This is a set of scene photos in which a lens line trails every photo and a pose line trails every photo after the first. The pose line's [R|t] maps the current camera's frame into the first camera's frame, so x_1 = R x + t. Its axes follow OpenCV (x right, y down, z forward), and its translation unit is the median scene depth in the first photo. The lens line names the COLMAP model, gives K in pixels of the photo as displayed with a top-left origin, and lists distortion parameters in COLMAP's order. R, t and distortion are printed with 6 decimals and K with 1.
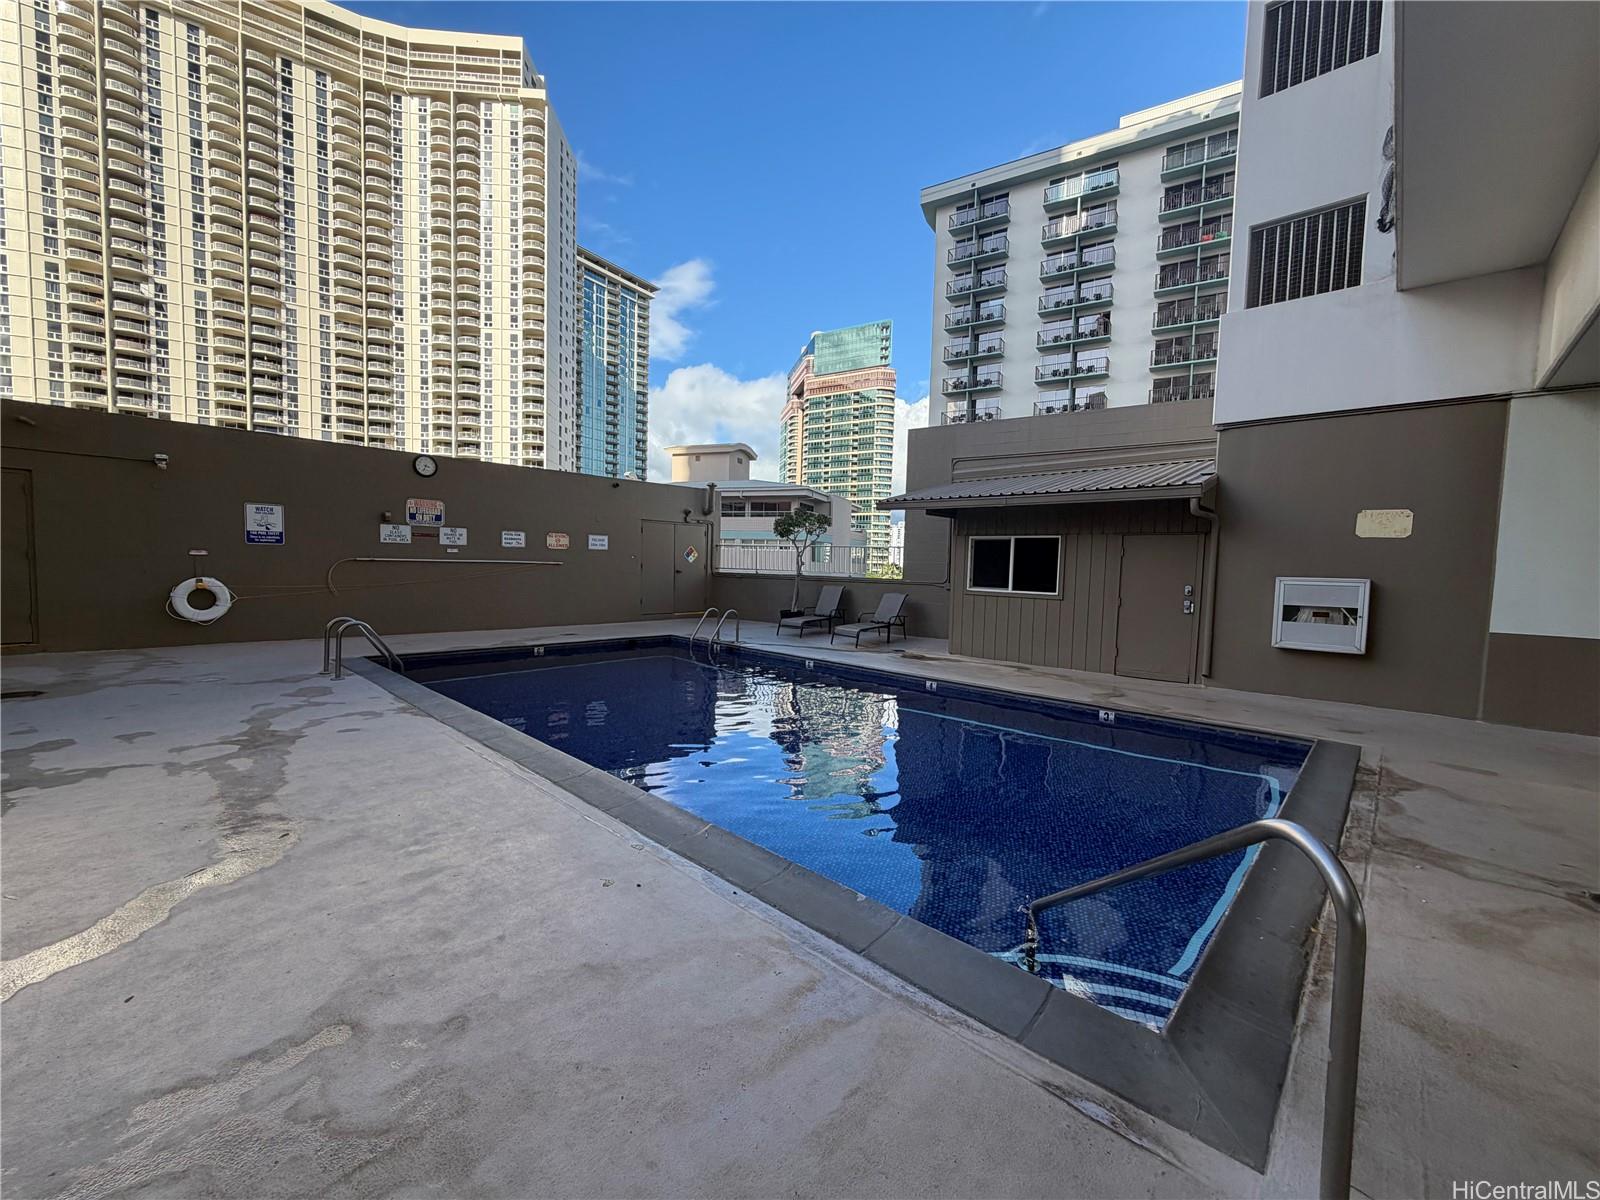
lens RADIAL K [[637.8, 0, 803.7], [0, 637.8, 602.1], [0, 0, 1]] dist [0.001173, -0.000068]
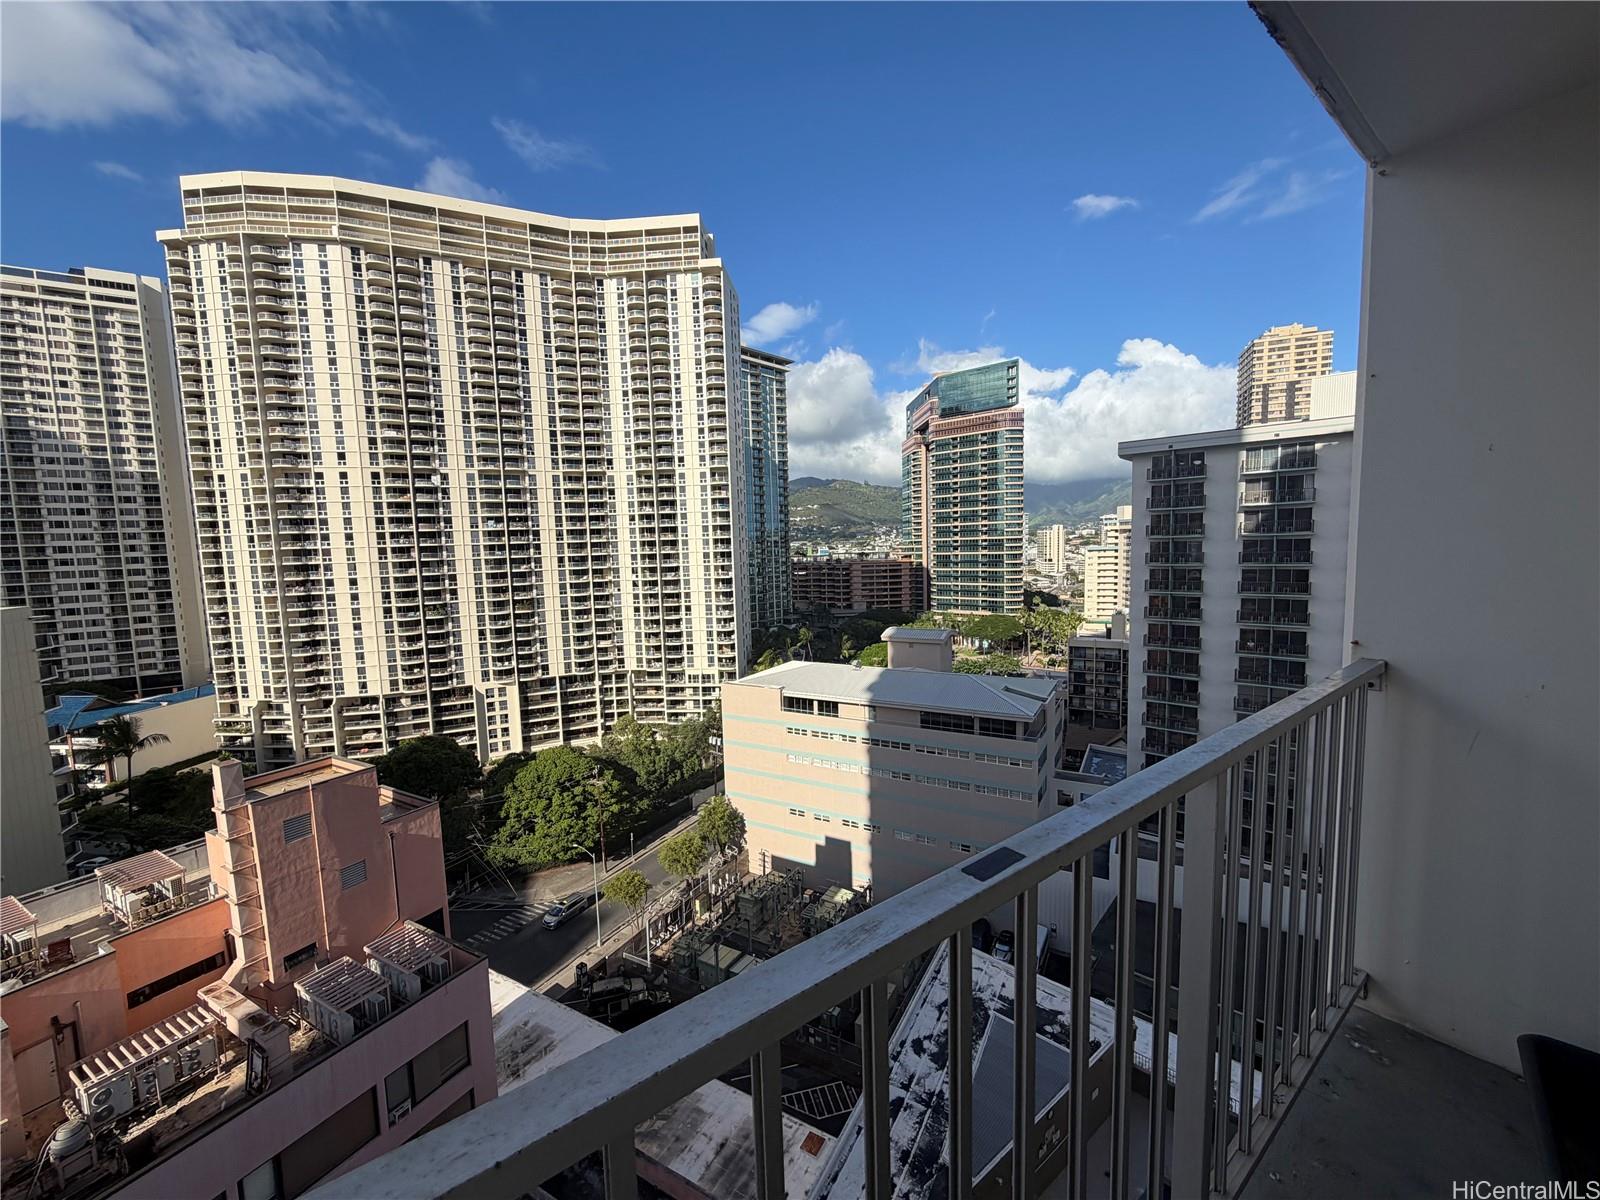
lens RADIAL K [[637.8, 0, 796.6], [0, 637.8, 602.7], [0, 0, 1]] dist [0.001173, -0.000068]
pose [[0.958240, -0.029690, -0.284420, 0.006860], [0.039353, 0.998824, 0.028319, -0.238471], [0.283245, -0.038330, 0.958281, -0.015784]]
